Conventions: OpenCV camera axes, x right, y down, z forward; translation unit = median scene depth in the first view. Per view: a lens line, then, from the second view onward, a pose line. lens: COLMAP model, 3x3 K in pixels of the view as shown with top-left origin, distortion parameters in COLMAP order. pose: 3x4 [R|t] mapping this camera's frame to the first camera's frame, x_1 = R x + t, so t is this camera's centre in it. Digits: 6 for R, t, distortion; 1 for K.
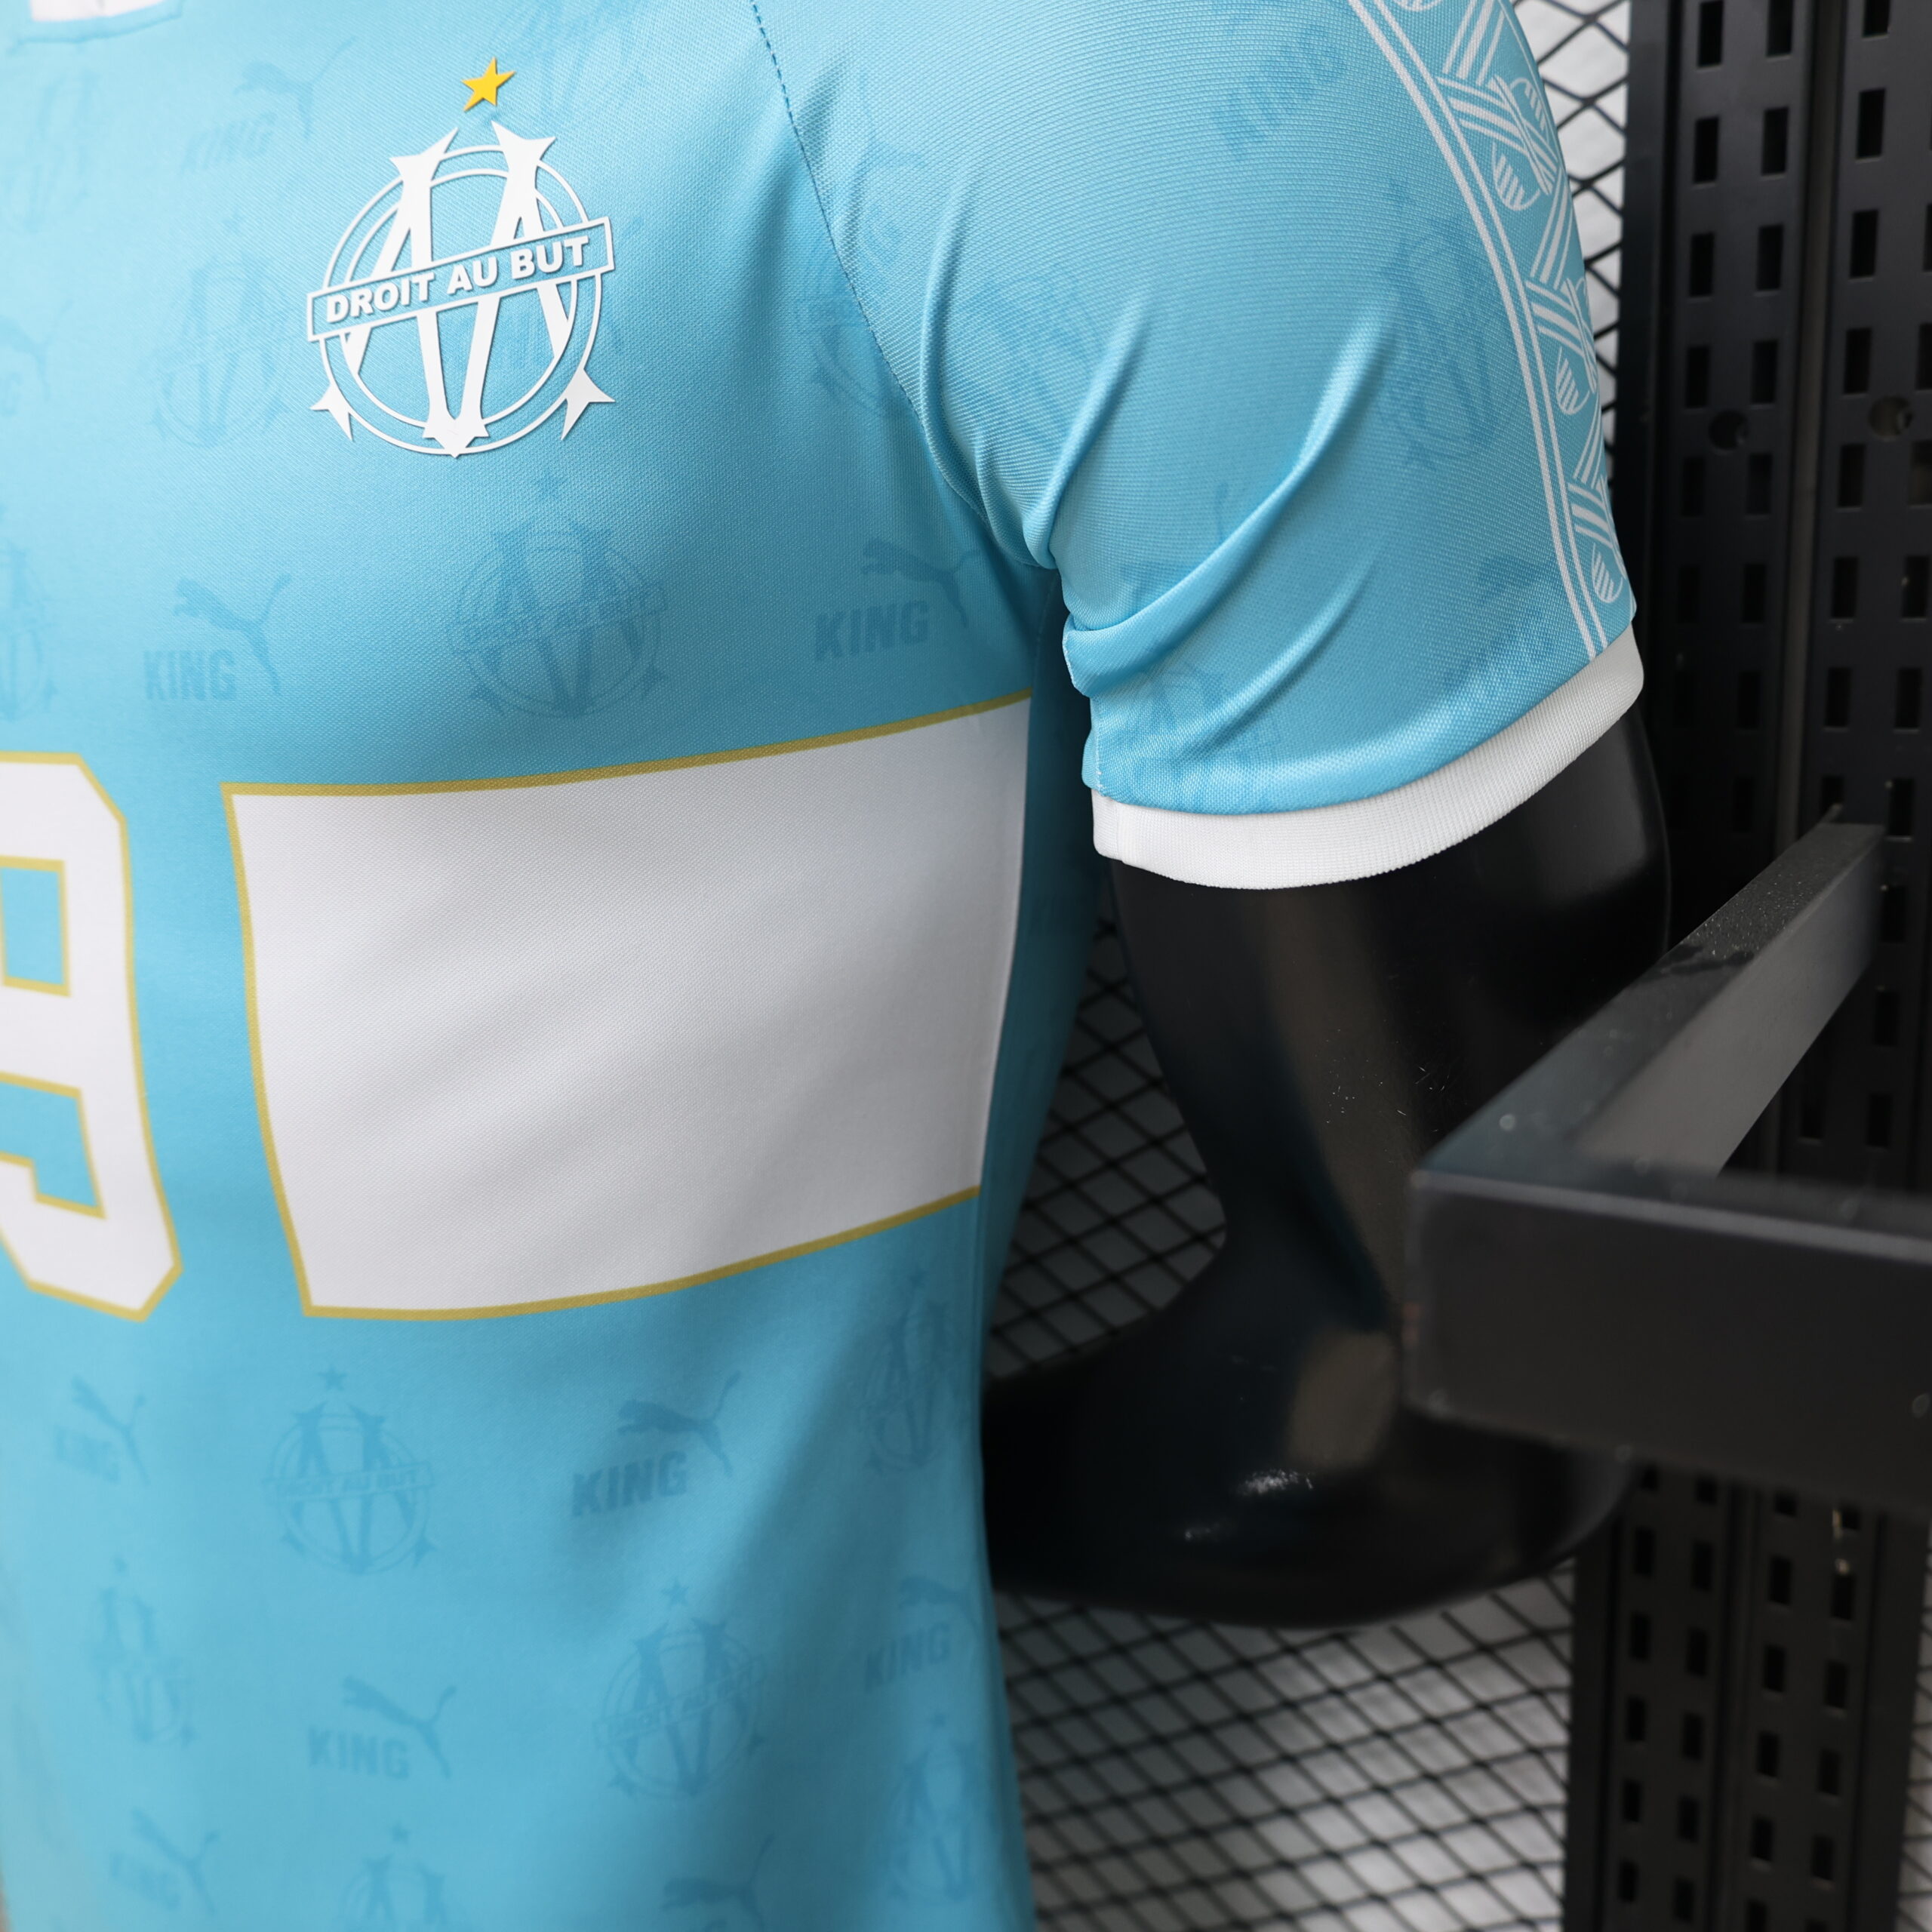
lens RADIAL K [[2008.9, 0, 966.0], [0, 2008.9, 966.0], [0, 0, 1]] dist [-0.008366, -0.004754]
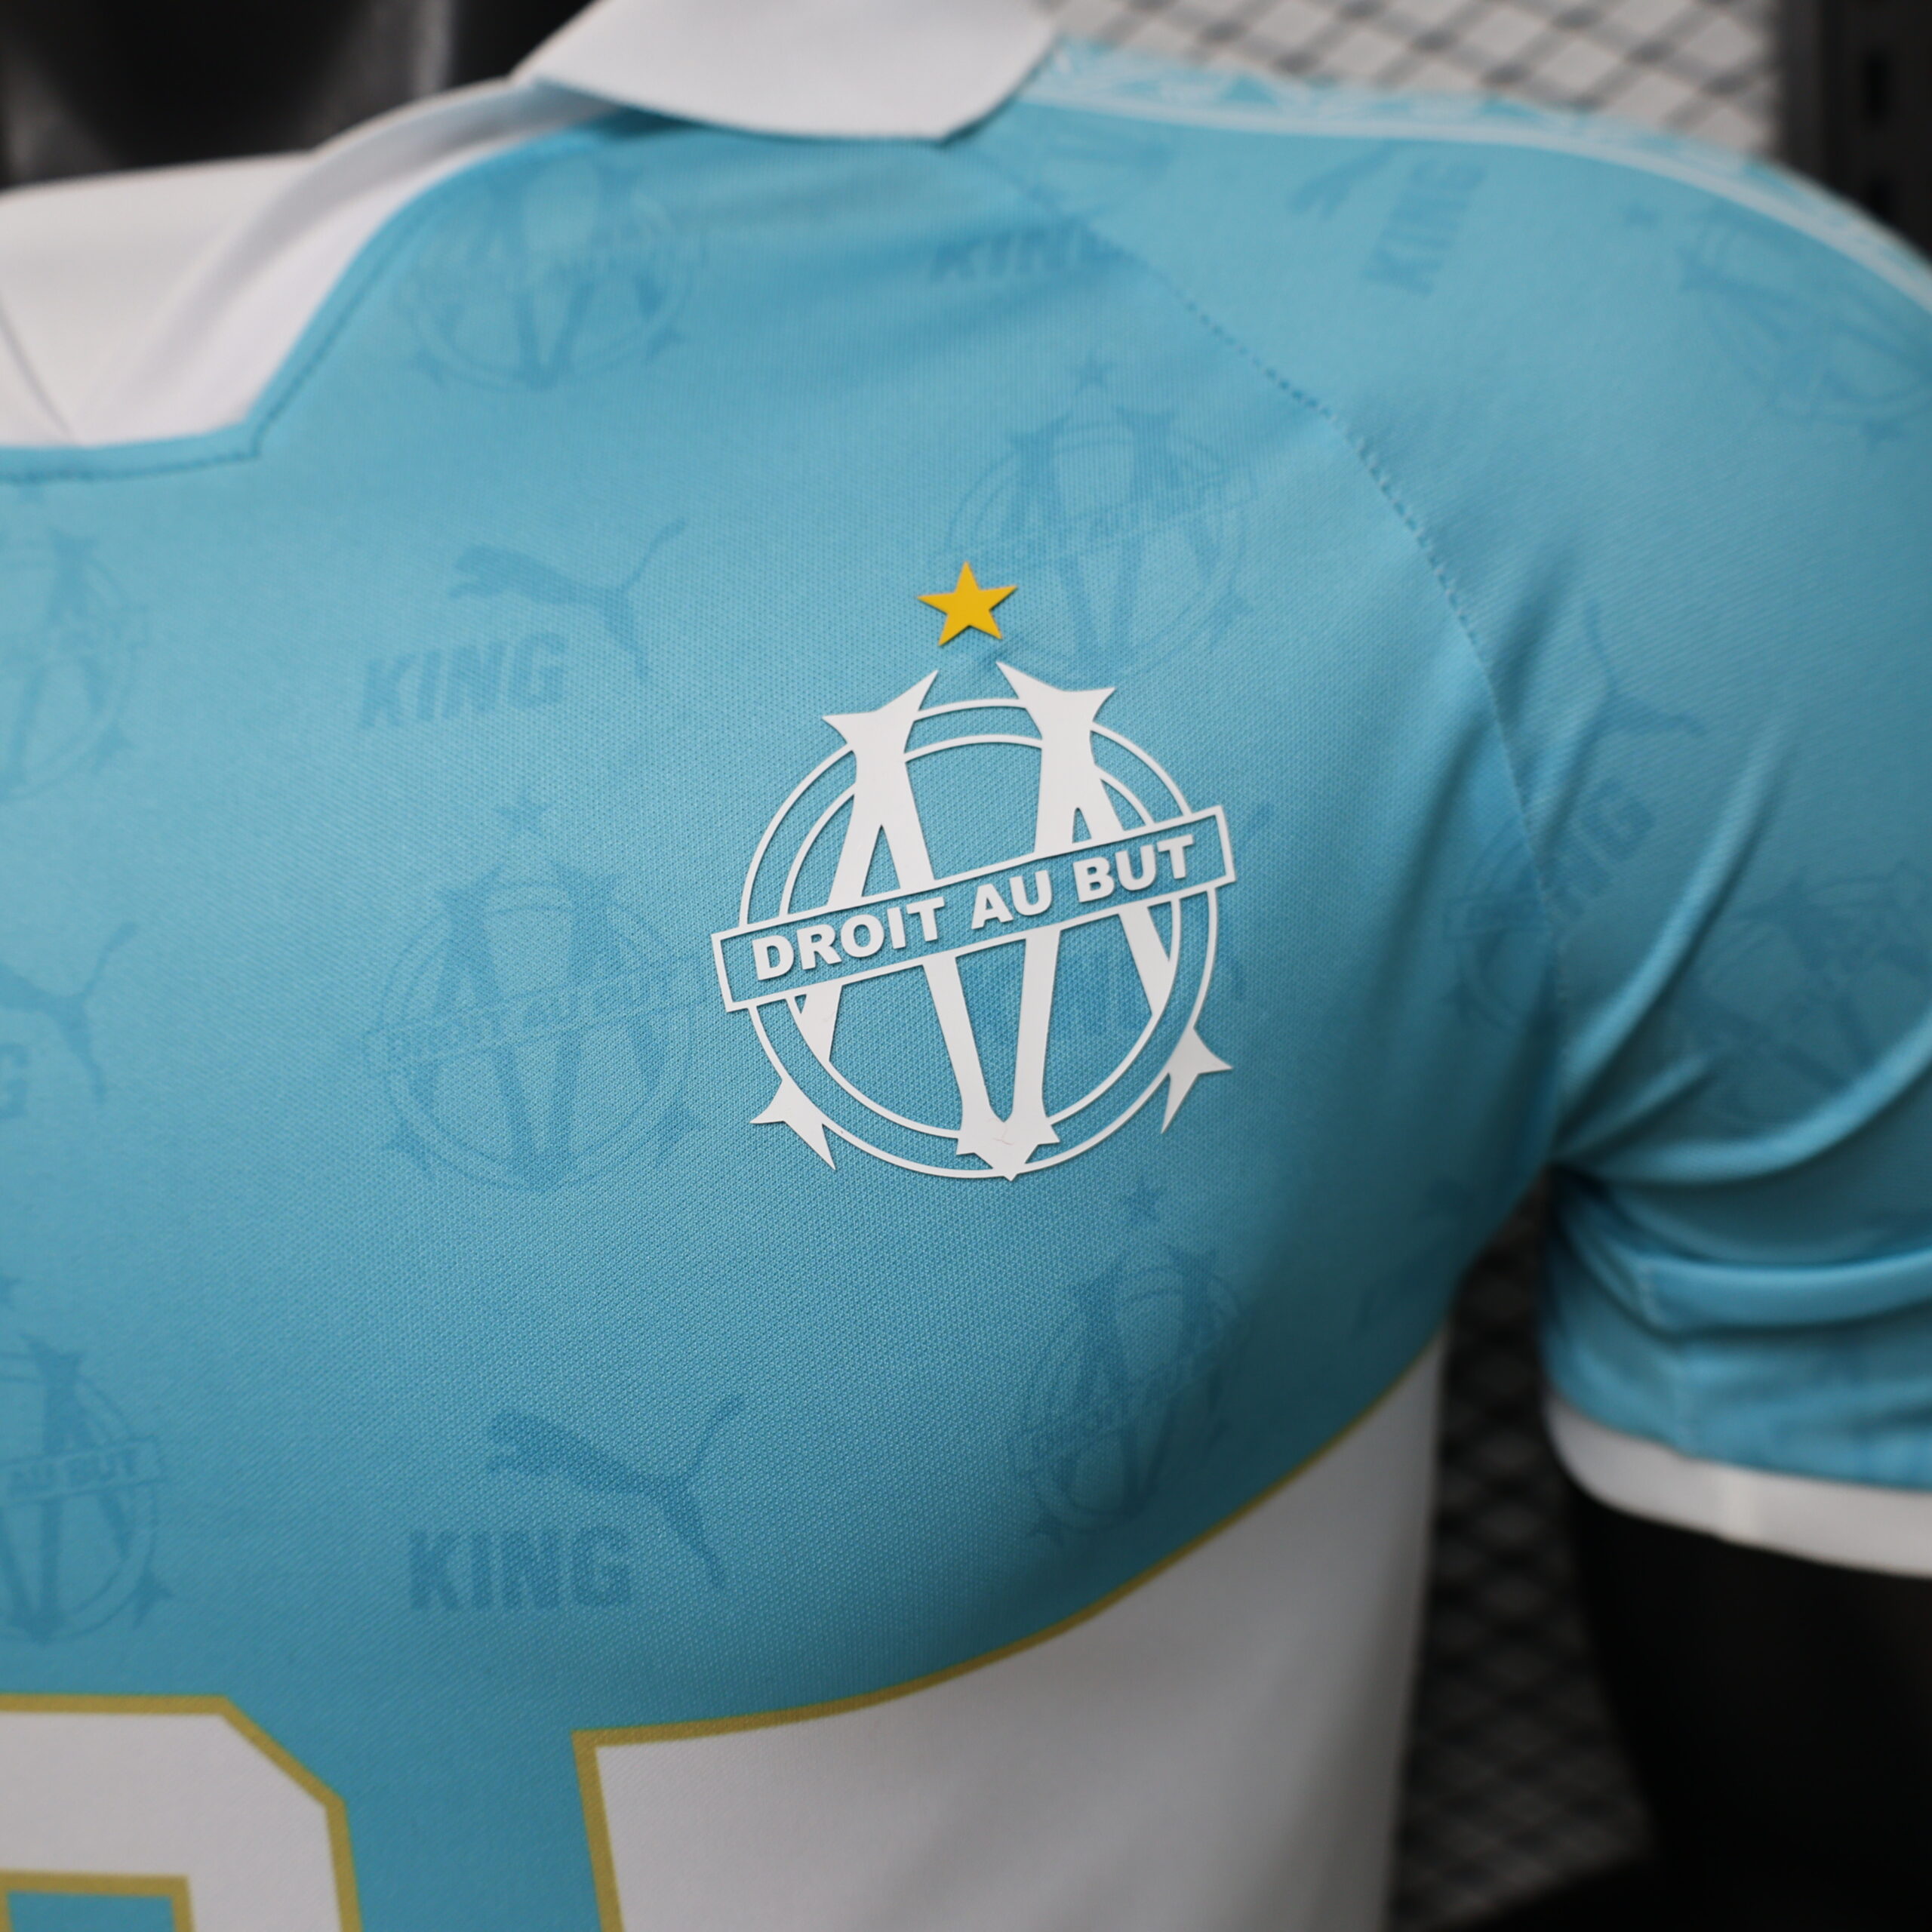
lens RADIAL K [[1971.8, 0, 988.8], [0, 1971.8, 958.8], [0, 0, 1]] dist [-0.009612, 0.013582]
pose [[0.921019, -0.093411, 0.378152, -0.491315], [0.131655, 0.988338, -0.076518, -0.276004], [-0.366595, 0.120260, 0.922576, 0.417040]]
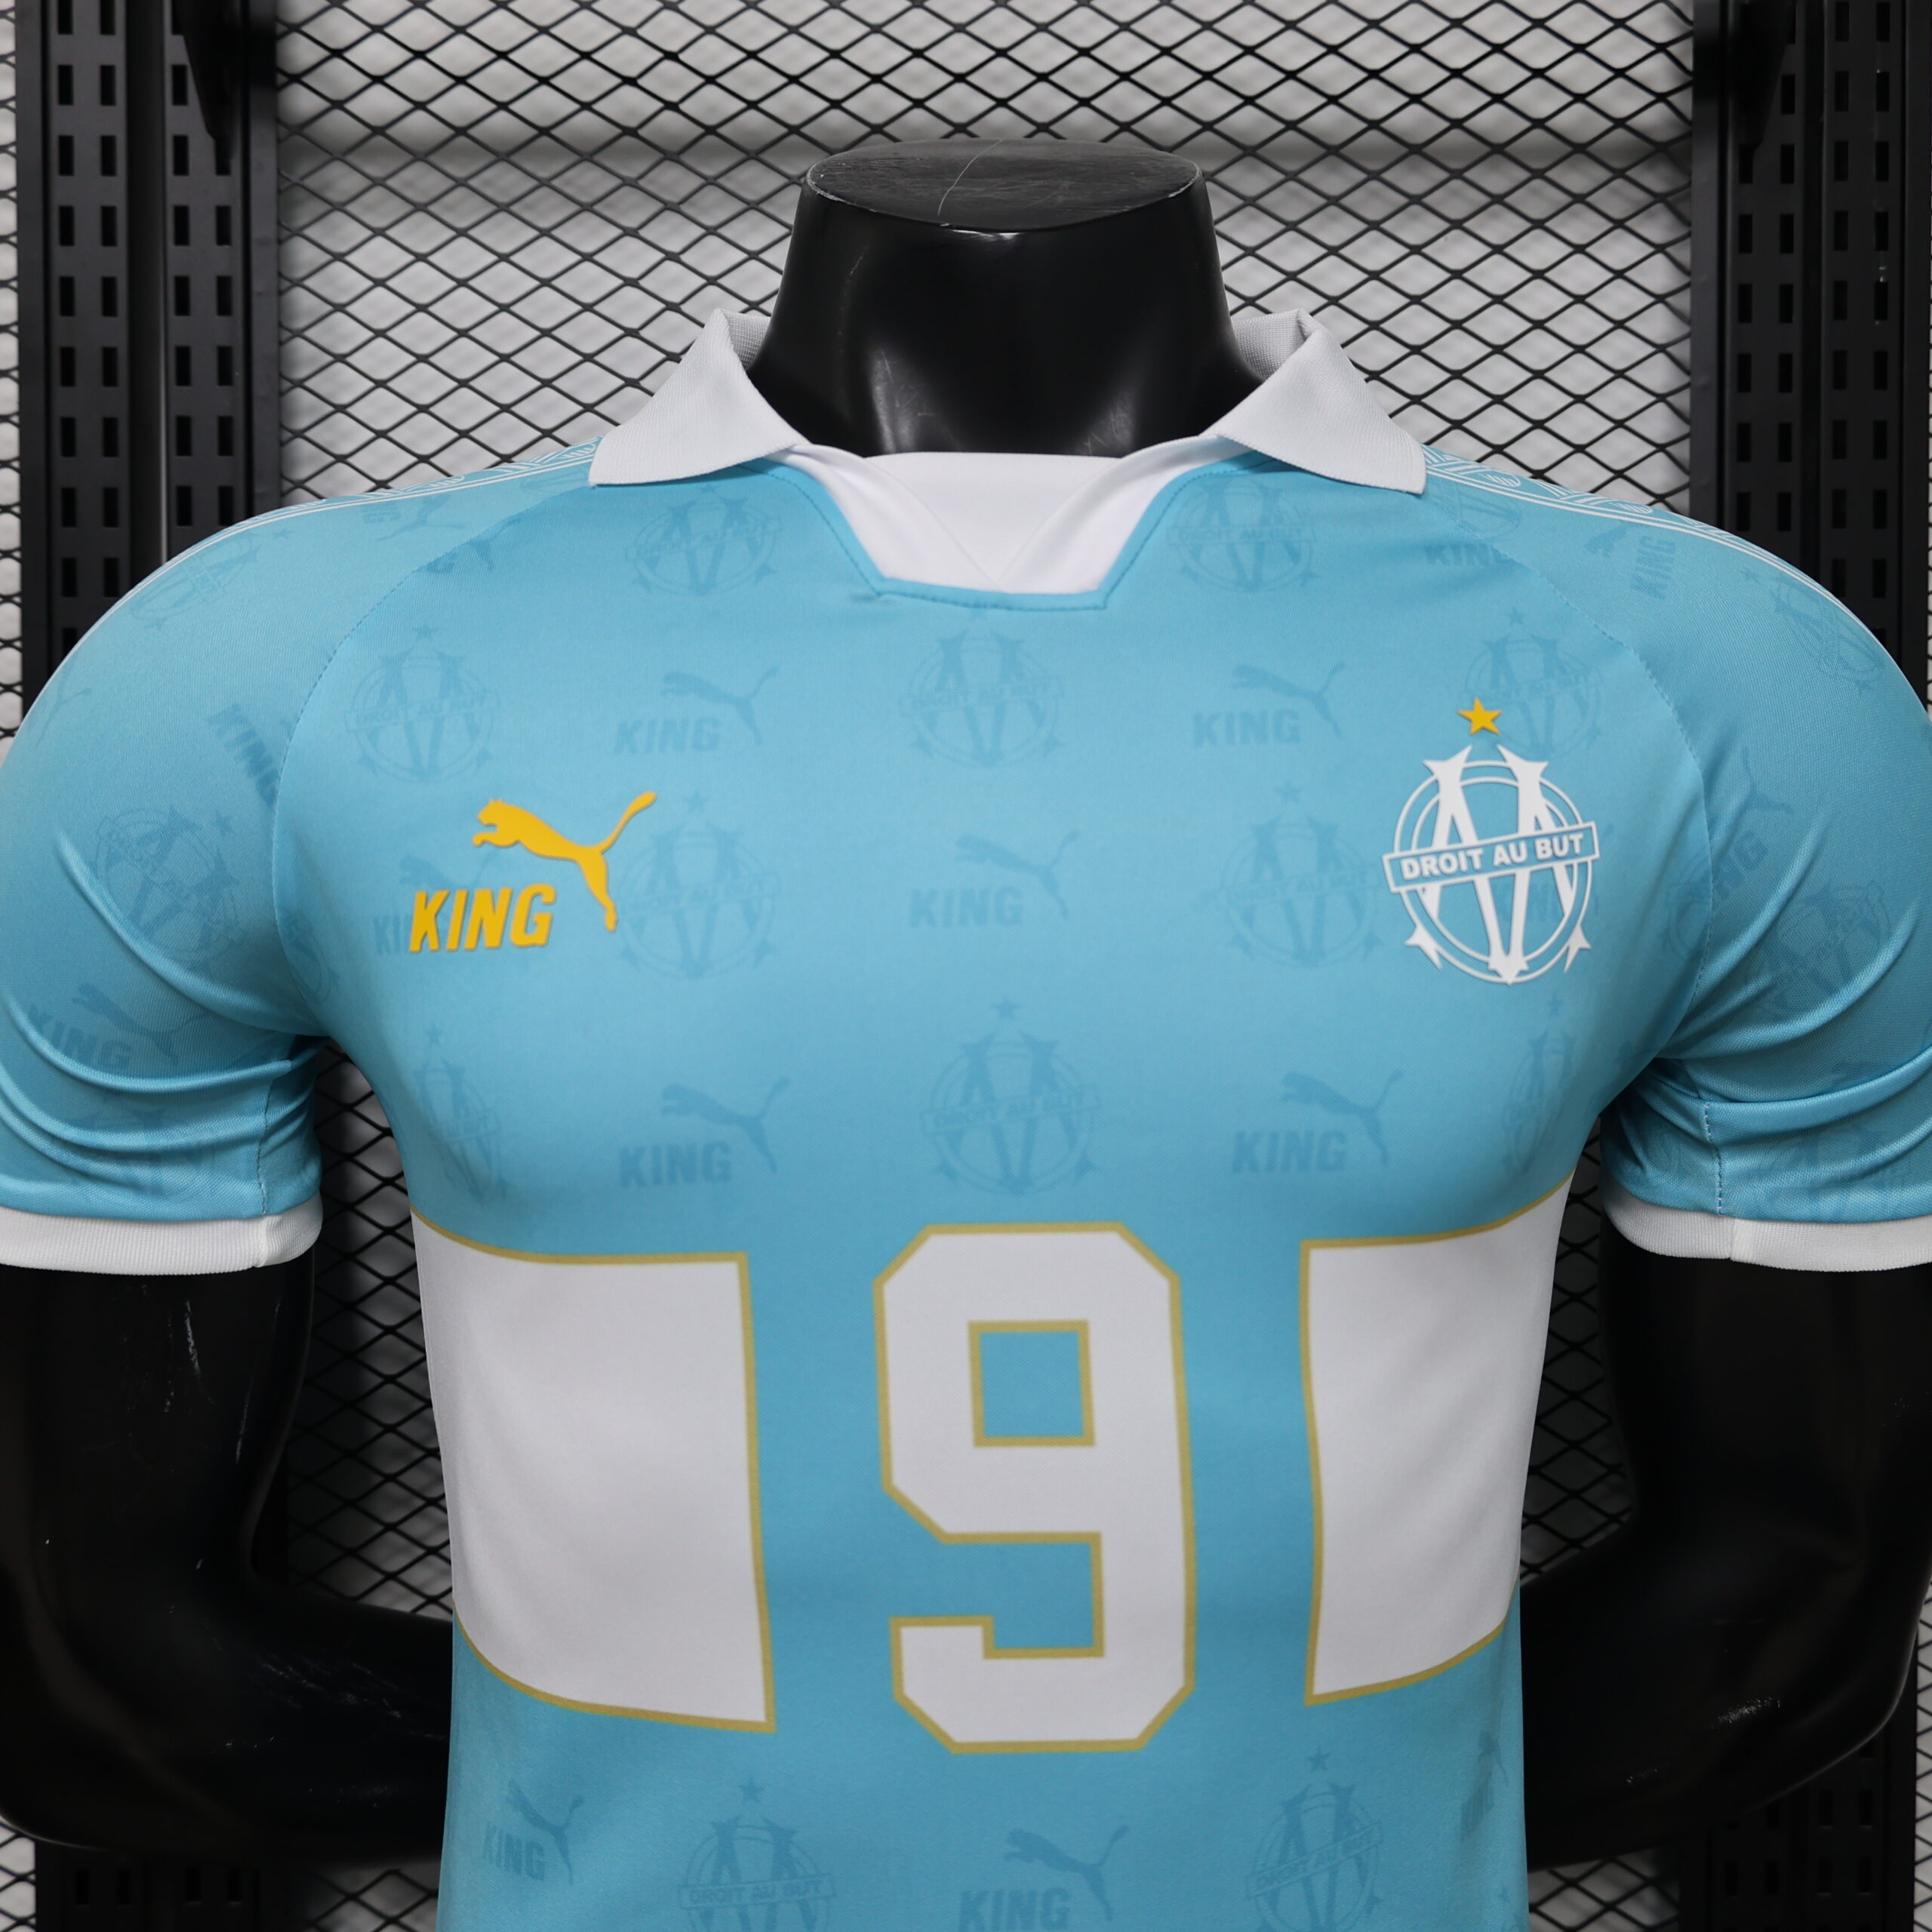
lens RADIAL K [[1971.8, 0, 988.8], [0, 1971.8, 958.8], [0, 0, 1]] dist [-0.009612, 0.013582]
pose [[0.823678, 0.023760, 0.566560, -1.286110], [0.090350, 0.980859, -0.172487, -0.075244], [-0.559814, 0.193262, 0.805765, 0.132493]]
